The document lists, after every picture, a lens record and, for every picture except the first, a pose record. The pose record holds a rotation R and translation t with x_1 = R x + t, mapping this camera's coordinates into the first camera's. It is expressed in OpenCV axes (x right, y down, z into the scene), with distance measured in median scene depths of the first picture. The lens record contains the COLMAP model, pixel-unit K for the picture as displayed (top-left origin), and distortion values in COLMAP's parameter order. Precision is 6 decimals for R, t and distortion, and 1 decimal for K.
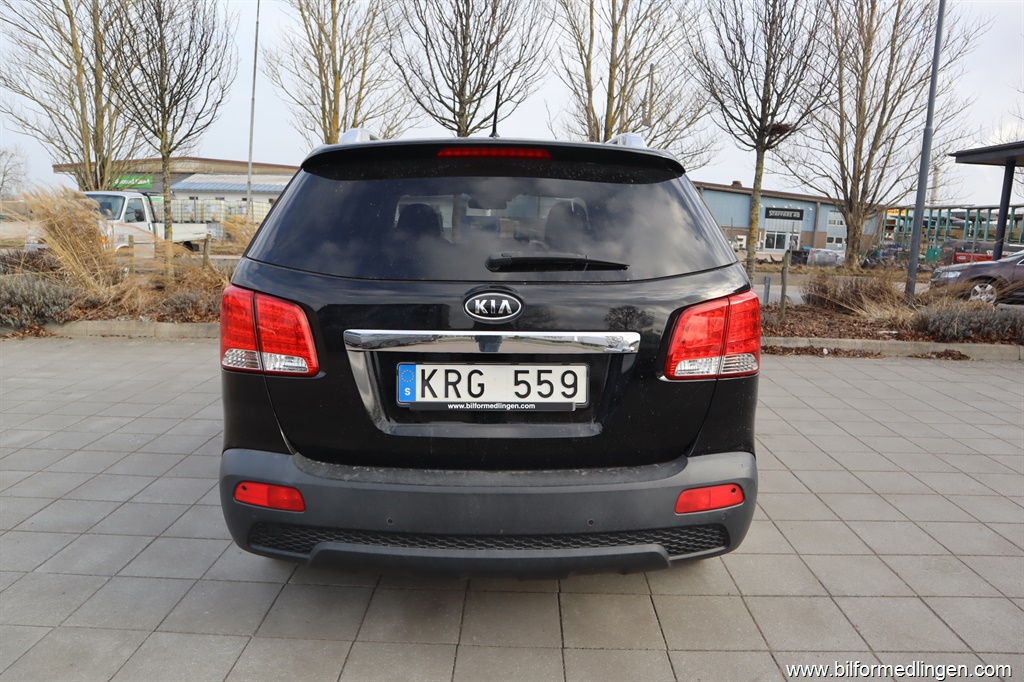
lens RADIAL K [[707.6, 0, 512.0], [0, 707.6, 341.0], [0, 0, 1]] dist [-0.074523, 0.002398]
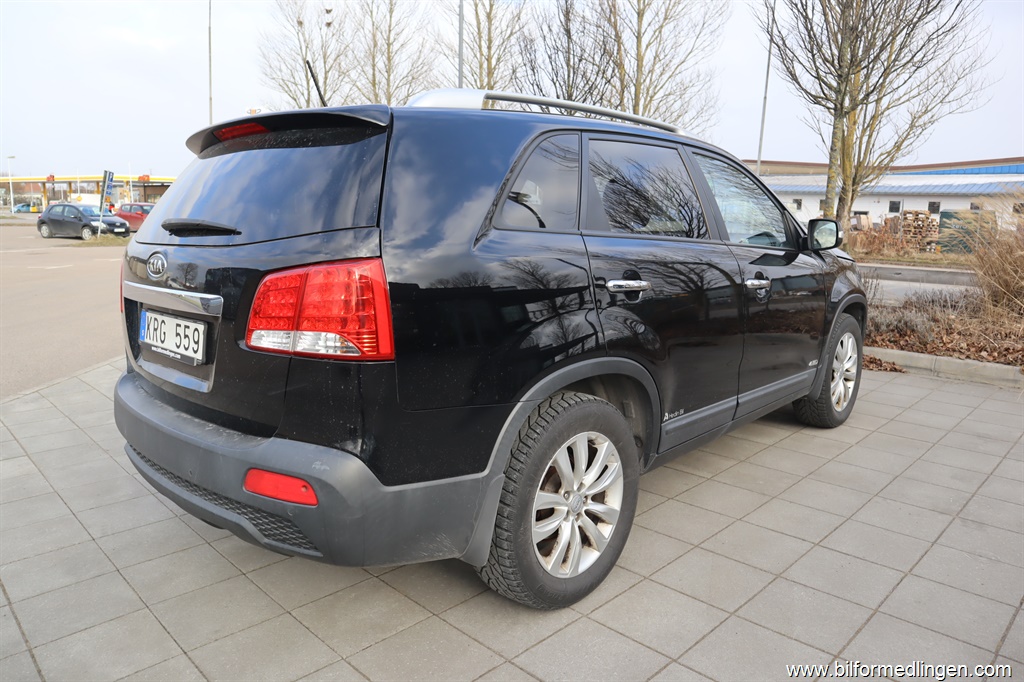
lens RADIAL K [[723.3, 0, 512.0], [0, 723.3, 341.0], [0, 0, 1]] dist [-0.119709, 0.000078]
pose [[0.704458, 0.102247, -0.702342, 1.021307], [-0.107268, 0.993540, 0.037048, -0.025800], [0.701592, 0.049240, 0.710875, 0.502073]]
